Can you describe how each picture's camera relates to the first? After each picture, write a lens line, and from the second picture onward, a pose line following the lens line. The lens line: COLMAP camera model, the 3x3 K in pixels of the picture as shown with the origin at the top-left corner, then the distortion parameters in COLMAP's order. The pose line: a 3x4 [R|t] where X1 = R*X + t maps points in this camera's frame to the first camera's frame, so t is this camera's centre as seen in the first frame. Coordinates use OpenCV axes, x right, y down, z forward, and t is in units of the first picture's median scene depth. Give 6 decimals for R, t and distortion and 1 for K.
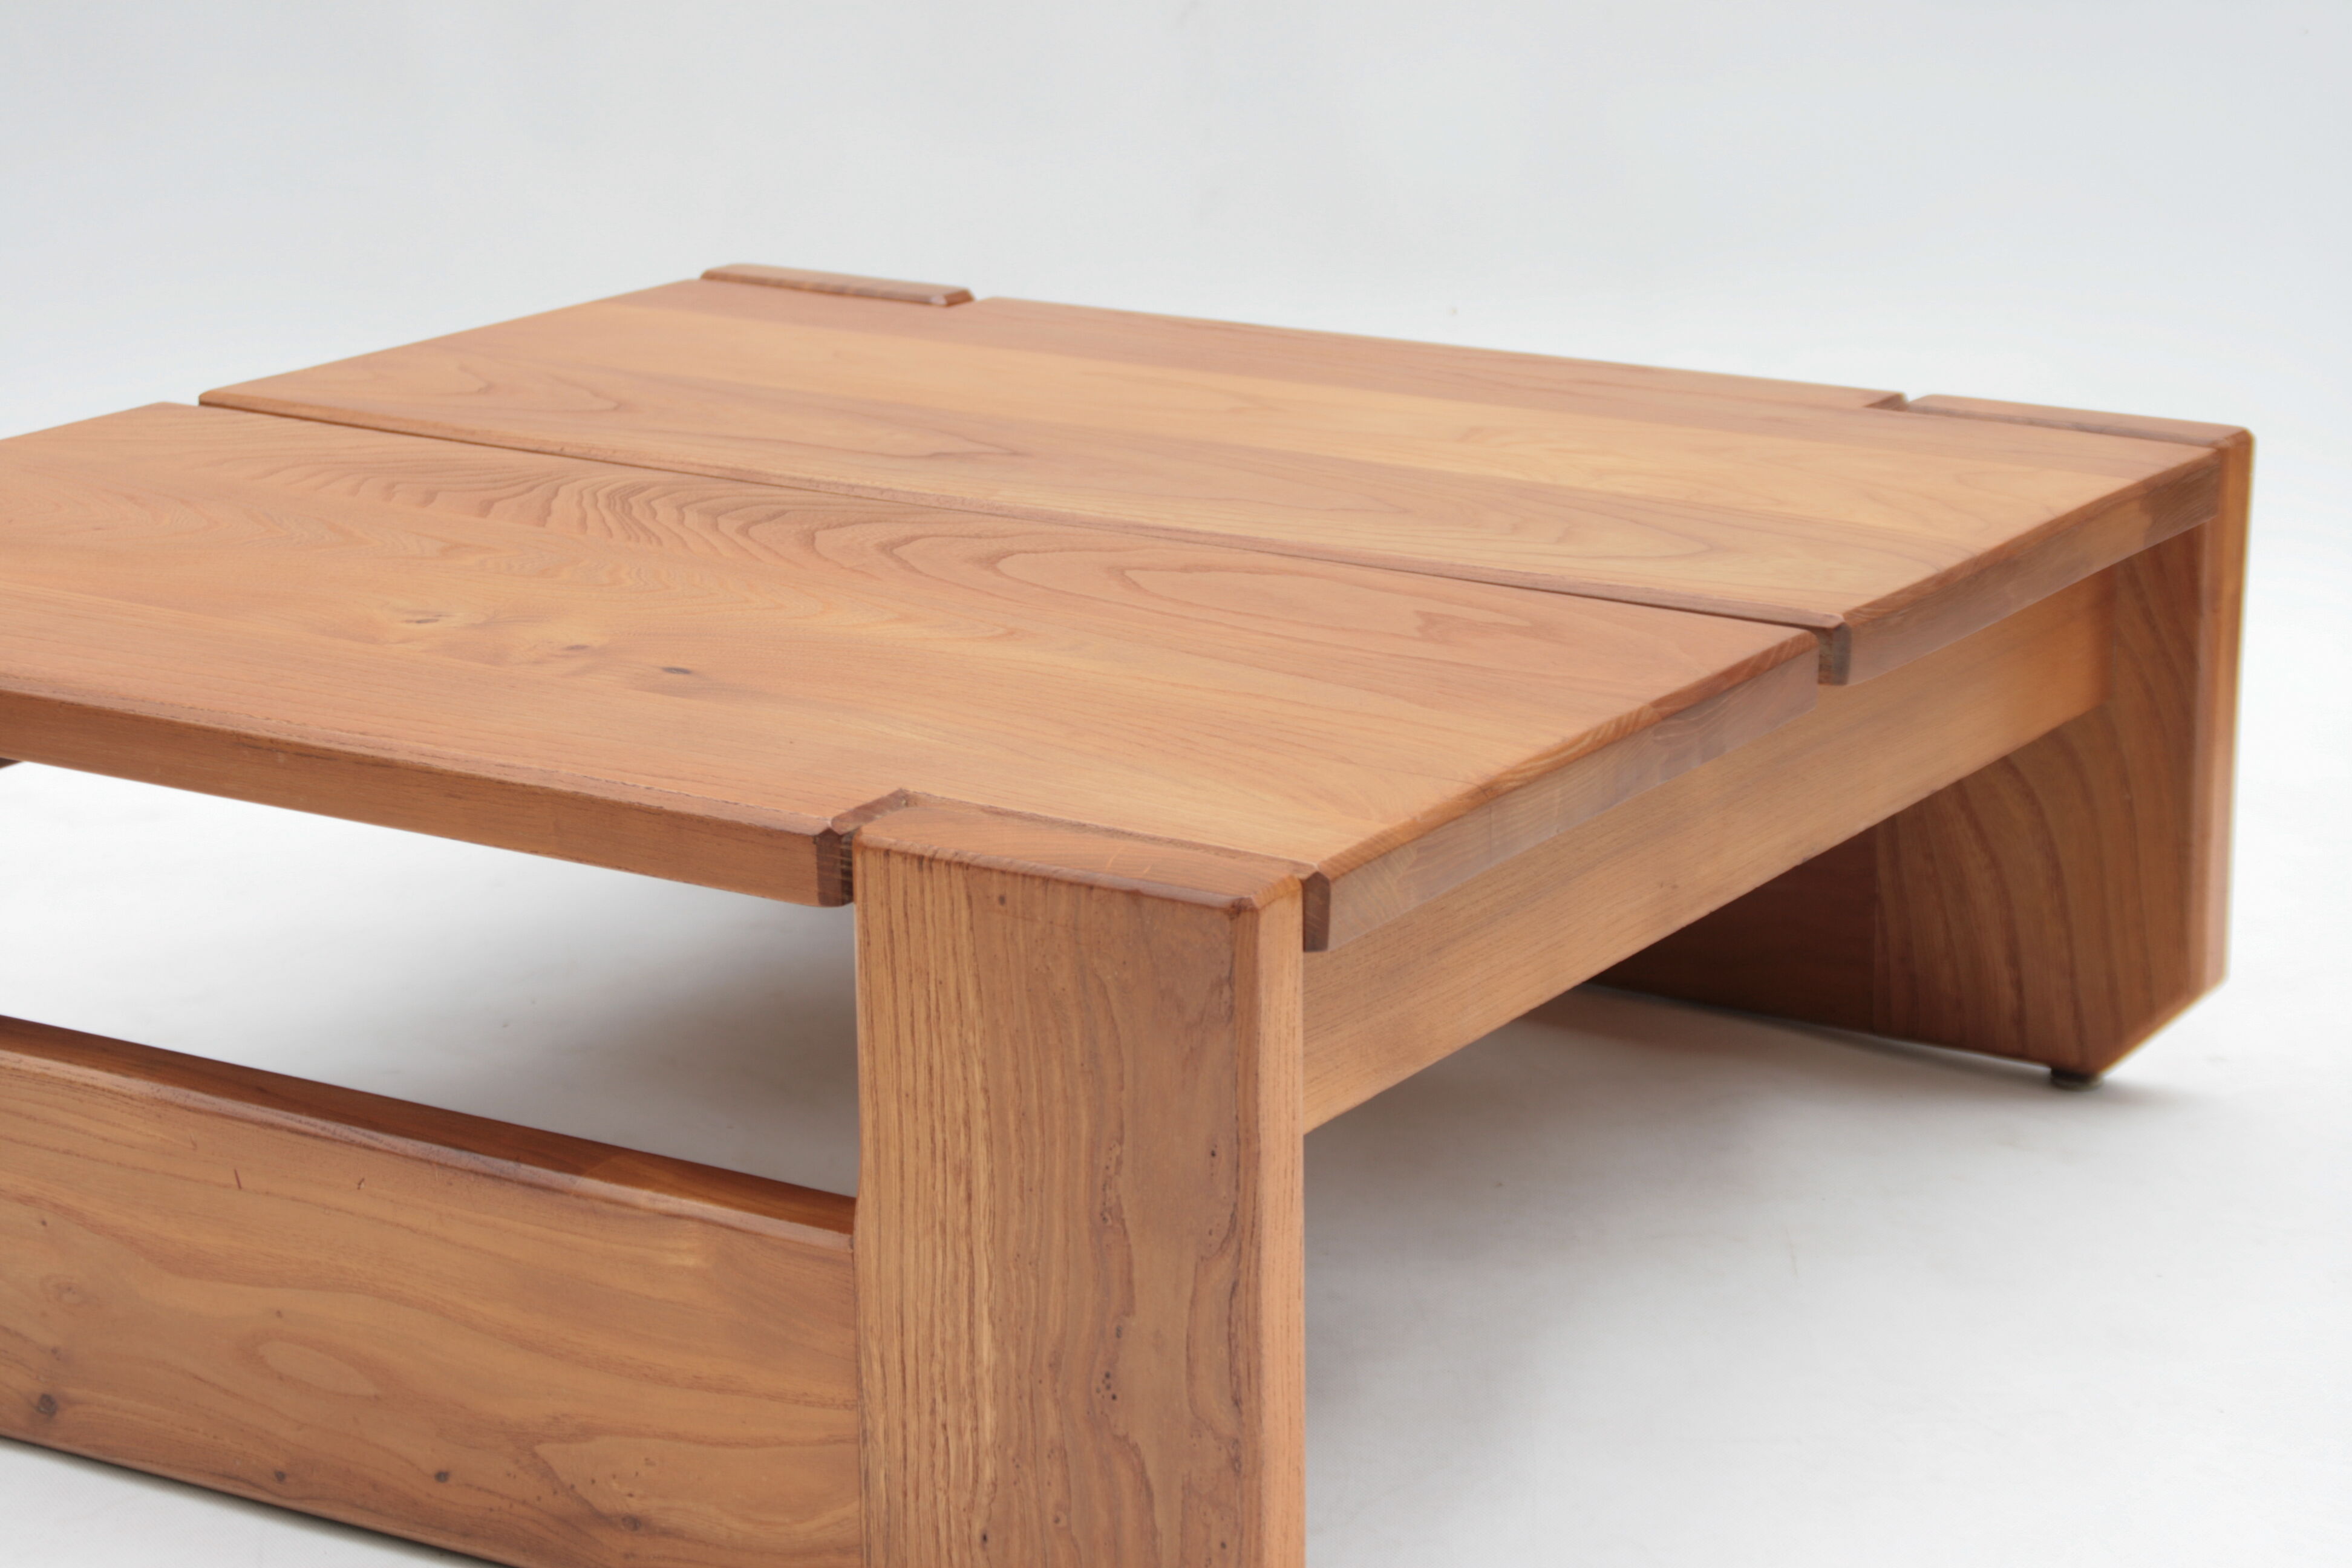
lens RADIAL K [[5226.1, 0, 1141.3], [0, 5226.1, 779.5], [0, 0, 1]] dist [0.310883, 0.926875]
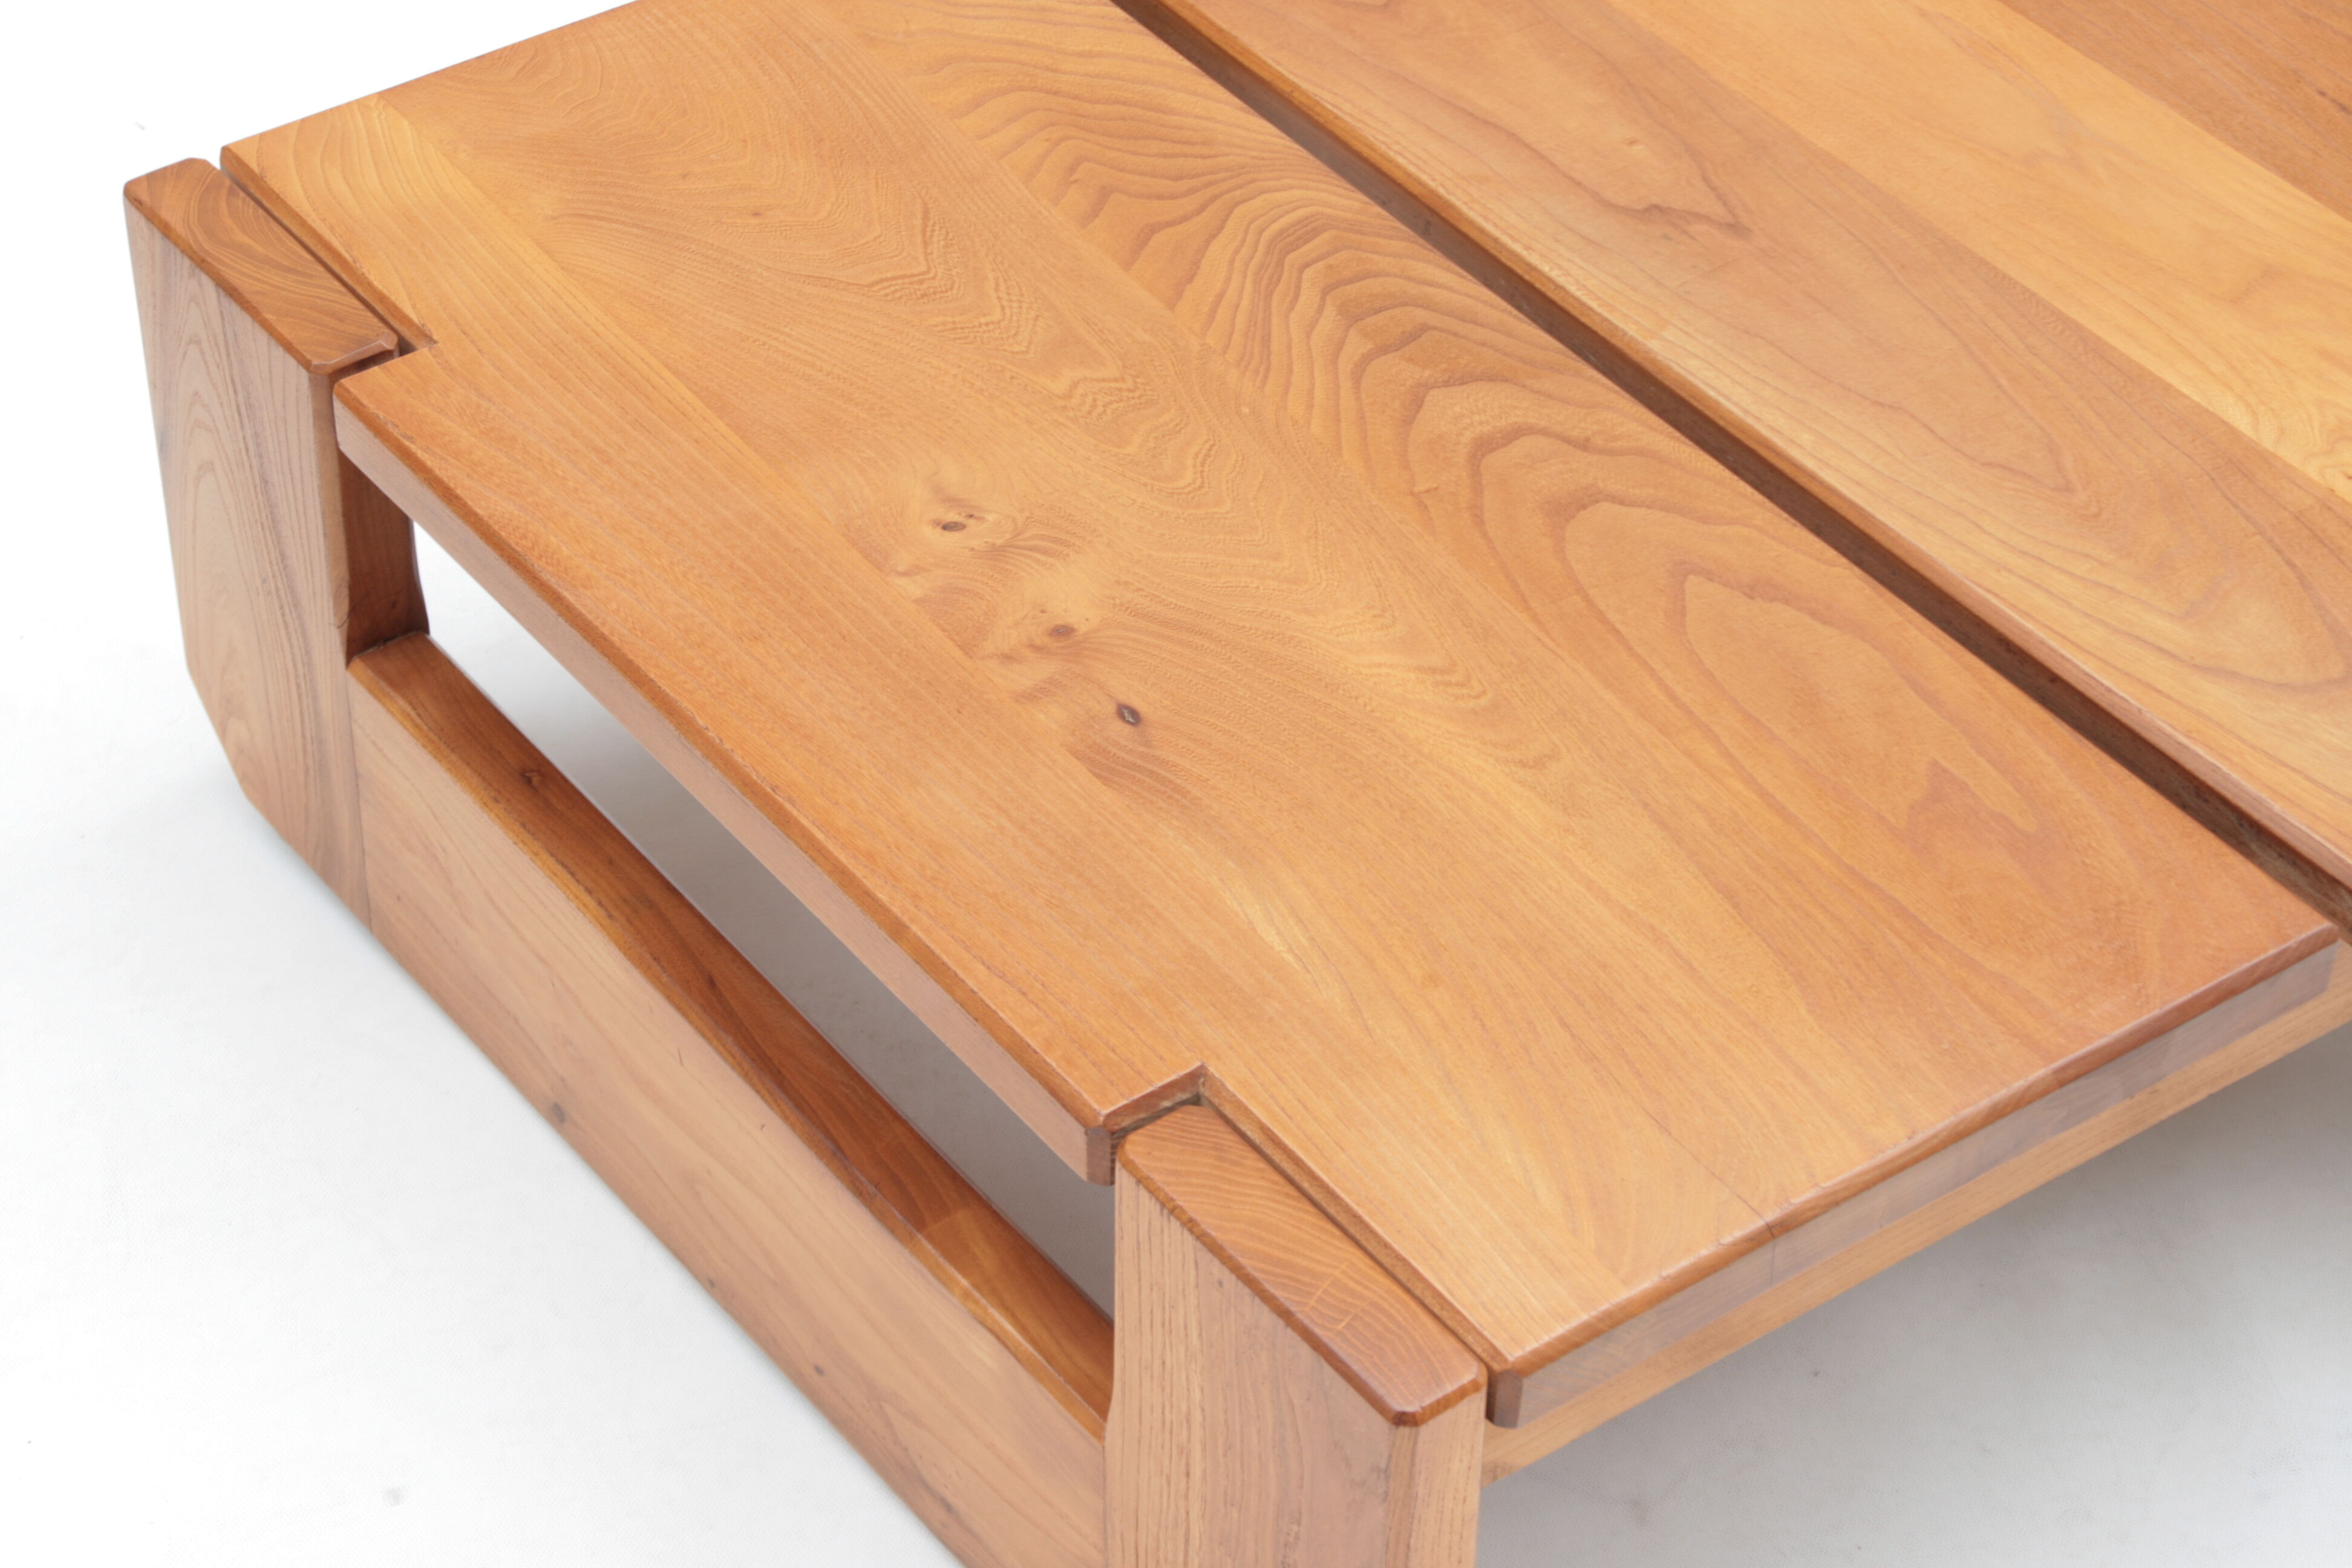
lens RADIAL K [[5467.4, 0, 1147.4], [0, 5467.4, 741.0], [0, 0, 1]] dist [0.430737, 0.237387]
pose [[0.932857, 0.248212, -0.261089, 0.197773], [-0.117694, 0.894972, 0.430317, -0.492212], [0.340478, -0.370696, 0.864094, 0.117468]]
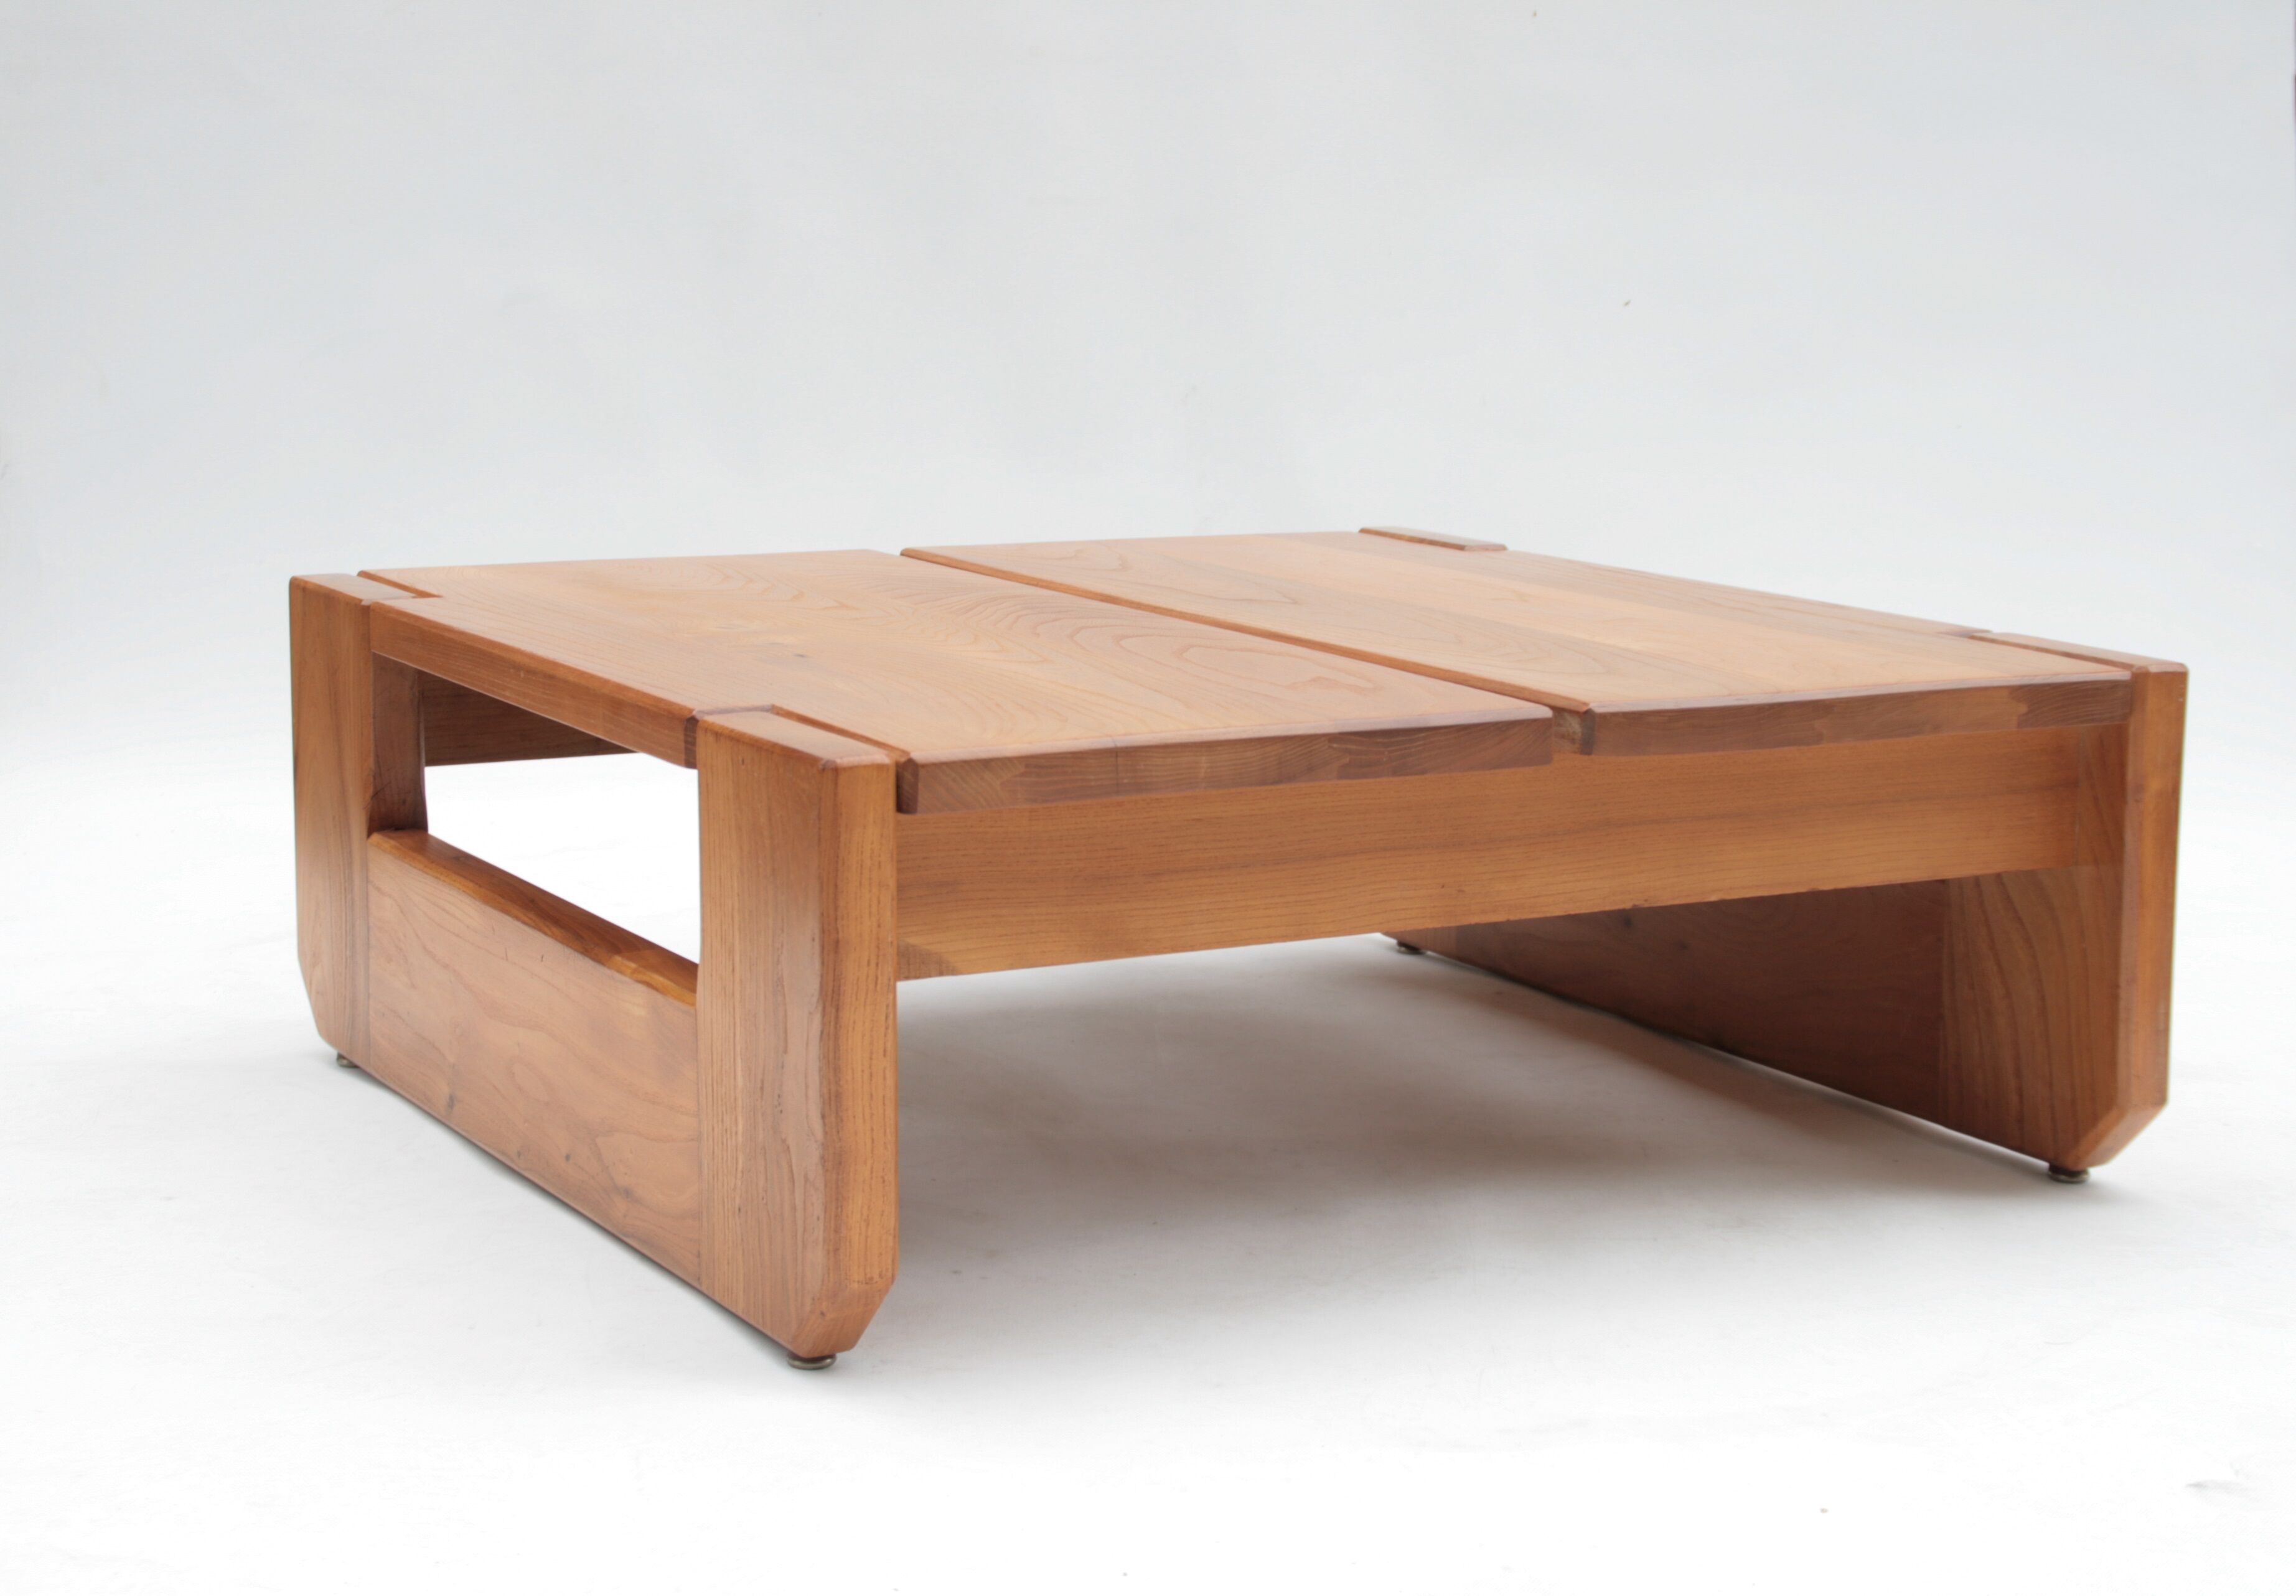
lens RADIAL K [[3954.9, 0, 1176.8], [0, 3954.9, 795.5], [0, 0, 1]] dist [0.088144, 0.072685]
pose [[0.881969, 0.096842, -0.461250, 0.568179], [-0.145941, 0.986677, -0.071899, 0.090076], [0.448142, 0.130728, 0.884352, 0.058636]]
